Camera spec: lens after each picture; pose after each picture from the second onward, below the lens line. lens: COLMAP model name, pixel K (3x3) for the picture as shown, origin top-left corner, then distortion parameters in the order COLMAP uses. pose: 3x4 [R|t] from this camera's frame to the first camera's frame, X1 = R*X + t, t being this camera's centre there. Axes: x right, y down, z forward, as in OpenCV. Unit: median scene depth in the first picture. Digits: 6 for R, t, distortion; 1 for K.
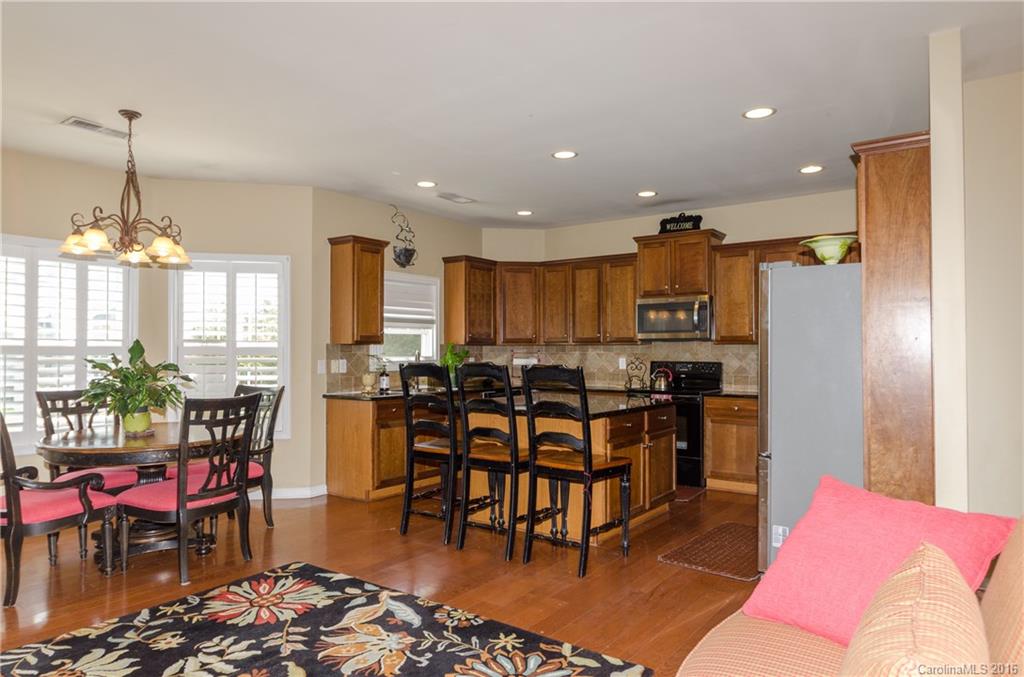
lens RADIAL K [[647.0, 0, 512.0], [0, 647.0, 338.5], [0, 0, 1]] dist [-0.000109, 0.000589]
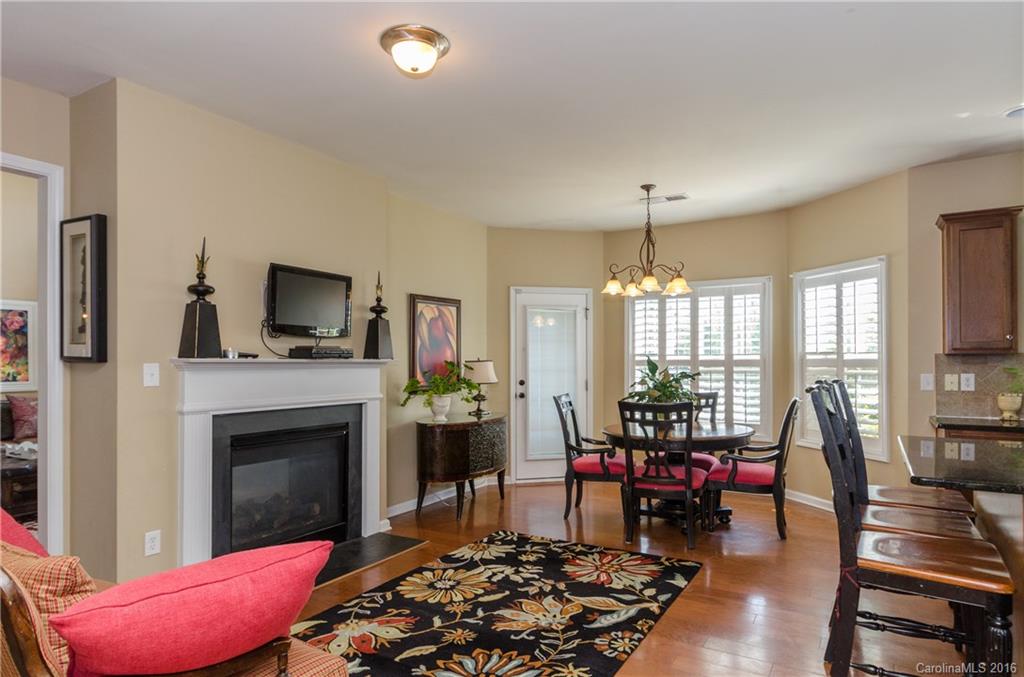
lens RADIAL K [[597.6, 0, 510.7], [0, 597.6, 357.9], [0, 0, 1]] dist [-0.003244, -0.000765]
pose [[0.084729, -0.009172, -0.996362, 0.765383], [0.025388, 0.999653, -0.007043, 0.009346], [0.996081, -0.024698, 0.084933, 0.753554]]
